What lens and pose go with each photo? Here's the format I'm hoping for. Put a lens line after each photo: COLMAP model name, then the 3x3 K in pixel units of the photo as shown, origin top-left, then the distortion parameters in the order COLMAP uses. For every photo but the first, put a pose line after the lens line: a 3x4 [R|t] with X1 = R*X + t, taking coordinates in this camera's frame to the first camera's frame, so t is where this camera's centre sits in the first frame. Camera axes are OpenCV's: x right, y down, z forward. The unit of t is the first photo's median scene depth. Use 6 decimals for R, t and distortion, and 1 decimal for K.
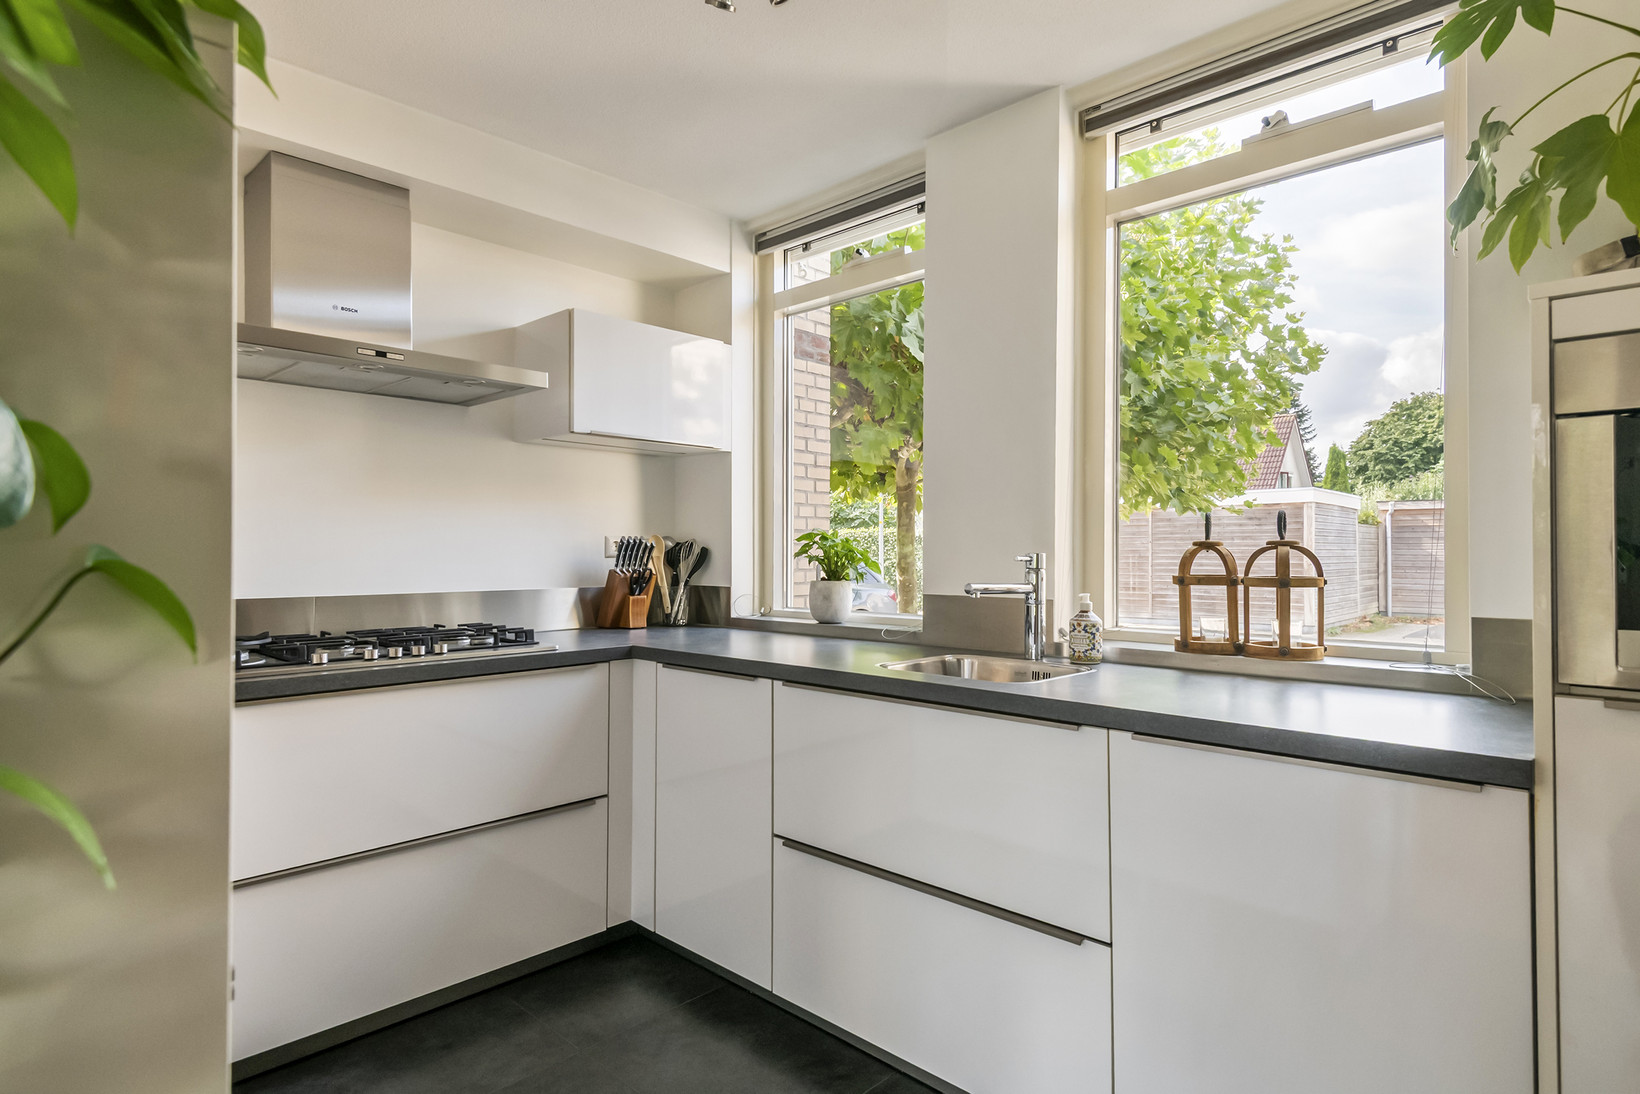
lens RADIAL K [[890.4, 0, 817.7], [0, 890.4, 527.9], [0, 0, 1]] dist [0.041514, -0.026428]
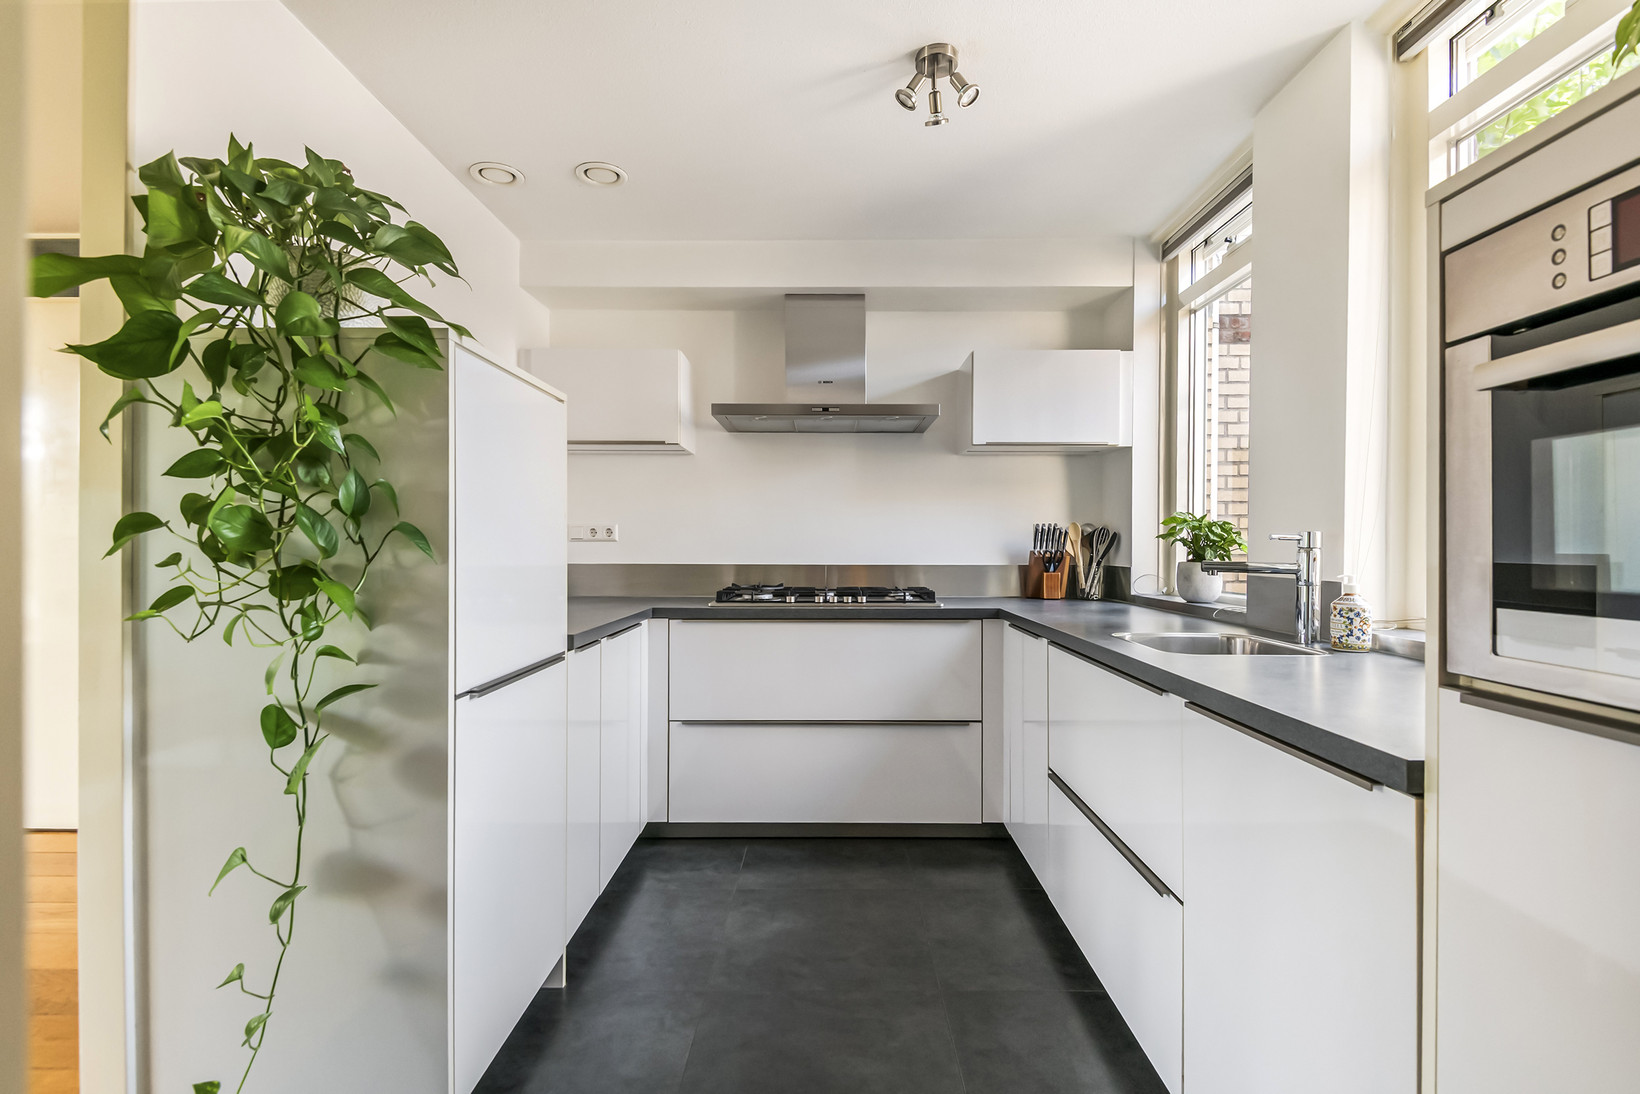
lens RADIAL K [[783.7, 0, 827.0], [0, 783.7, 529.2], [0, 0, 1]] dist [0.031228, -0.024396]
pose [[0.691481, -0.012140, -0.722292, 0.397293], [0.017002, 0.999855, -0.000529, 0.013911], [0.722194, -0.011915, 0.691588, 0.042282]]
